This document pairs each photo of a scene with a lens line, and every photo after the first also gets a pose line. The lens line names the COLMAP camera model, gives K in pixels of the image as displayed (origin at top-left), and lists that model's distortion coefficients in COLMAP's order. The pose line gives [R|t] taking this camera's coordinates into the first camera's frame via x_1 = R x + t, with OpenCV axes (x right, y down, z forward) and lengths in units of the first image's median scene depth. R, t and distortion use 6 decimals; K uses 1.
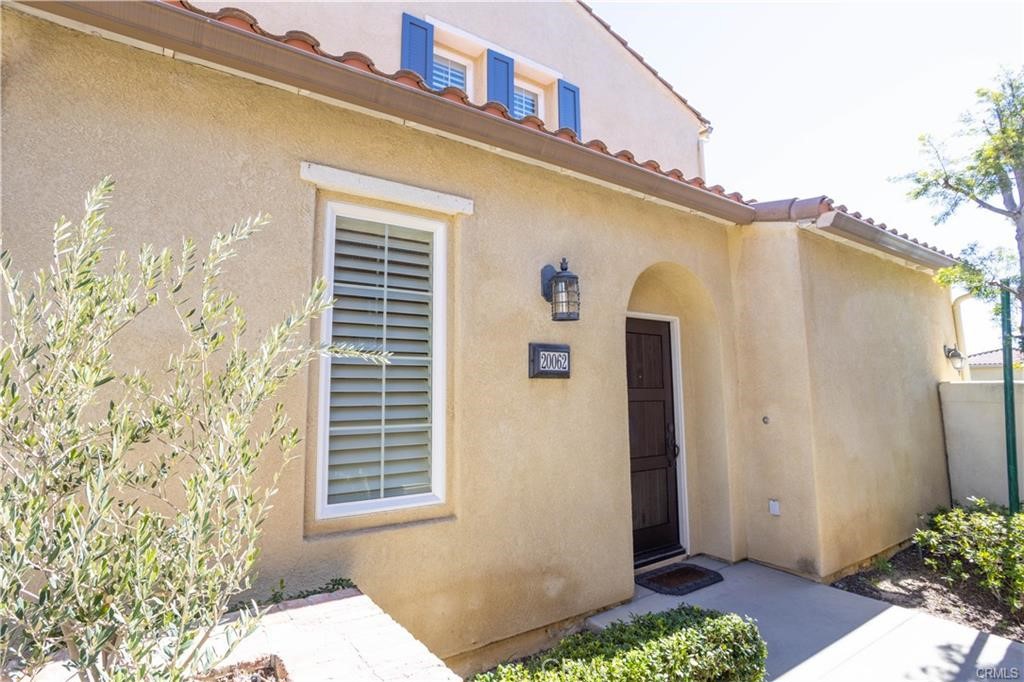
lens RADIAL K [[486.0, 0, 510.6], [0, 486.0, 323.6], [0, 0, 1]] dist [-0.035208, 0.000361]
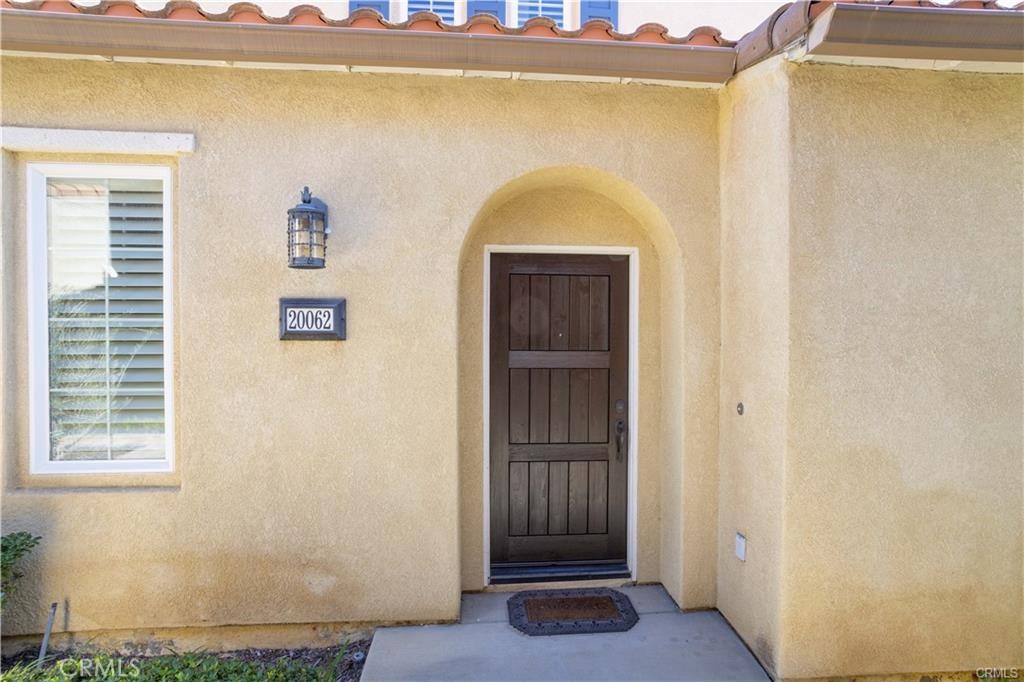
lens RADIAL K [[486.7, 0, 512.8], [0, 486.7, 336.4], [0, 0, 1]] dist [-0.057099, 0.032335]
pose [[0.879379, 0.005658, -0.476090, 0.777707], [0.056726, 0.991562, 0.116561, 0.031707], [0.472732, -0.129508, 0.871638, 0.467949]]
